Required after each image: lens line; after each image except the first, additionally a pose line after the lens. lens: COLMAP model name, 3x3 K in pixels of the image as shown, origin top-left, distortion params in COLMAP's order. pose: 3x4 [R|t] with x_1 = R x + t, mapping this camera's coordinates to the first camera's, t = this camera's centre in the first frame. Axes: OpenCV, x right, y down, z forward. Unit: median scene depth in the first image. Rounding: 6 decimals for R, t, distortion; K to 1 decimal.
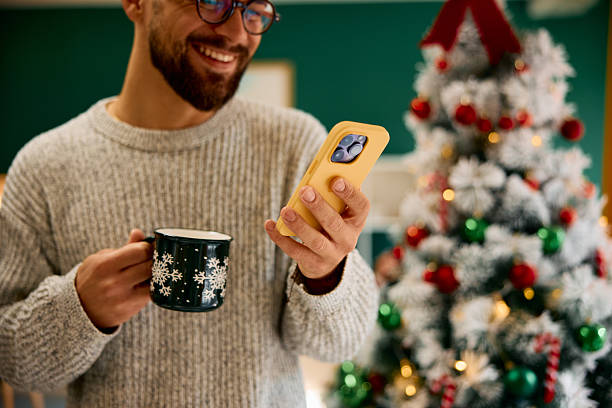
lens RADIAL K [[812.7, 0, 313.2], [0, 812.7, 204.7], [0, 0, 1]] dist [0.015633, 0.074658]
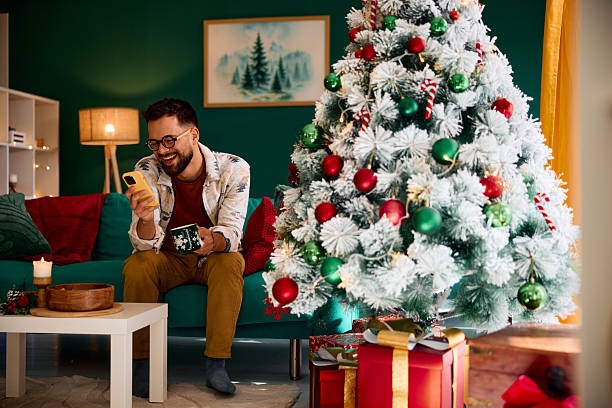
lens RADIAL K [[812.7, 0, 313.2], [0, 812.7, 204.7], [0, 0, 1]] dist [0.015633, 0.074658]
pose [[0.994558, 0.007508, -0.103918, 0.226985], [-0.010391, 0.999575, -0.027226, 0.430110], [0.103669, 0.028158, 0.994213, -0.528679]]
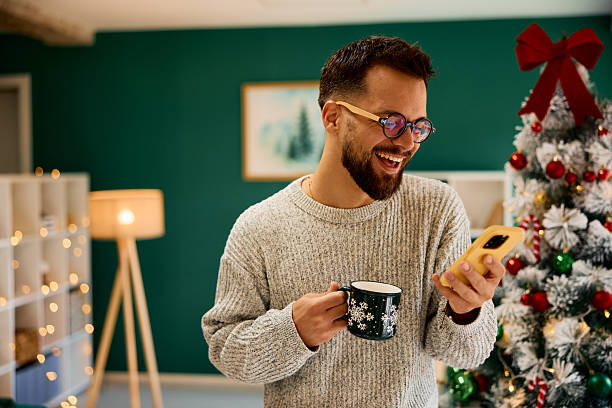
lens RADIAL K [[812.7, 0, 313.2], [0, 812.7, 204.7], [0, 0, 1]] dist [0.015633, 0.074658]
pose [[0.996353, 0.001840, -0.085302, -0.083050], [-0.000034, 0.999776, 0.021169, -0.089555], [0.085322, -0.021089, 0.996130, -0.300874]]
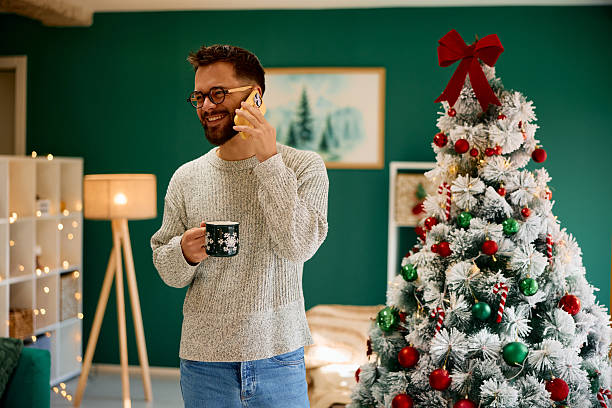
lens RADIAL K [[1046.4, 0, 306.0], [0, 1046.4, 204.0], [0, 0, 1]] dist [-0.032171, 0.001294]
pose [[0.990836, 0.023744, -0.132968, 0.170567], [-0.023058, 0.999712, 0.006700, -0.006197], [0.133089, -0.003573, 0.991098, -1.117583]]
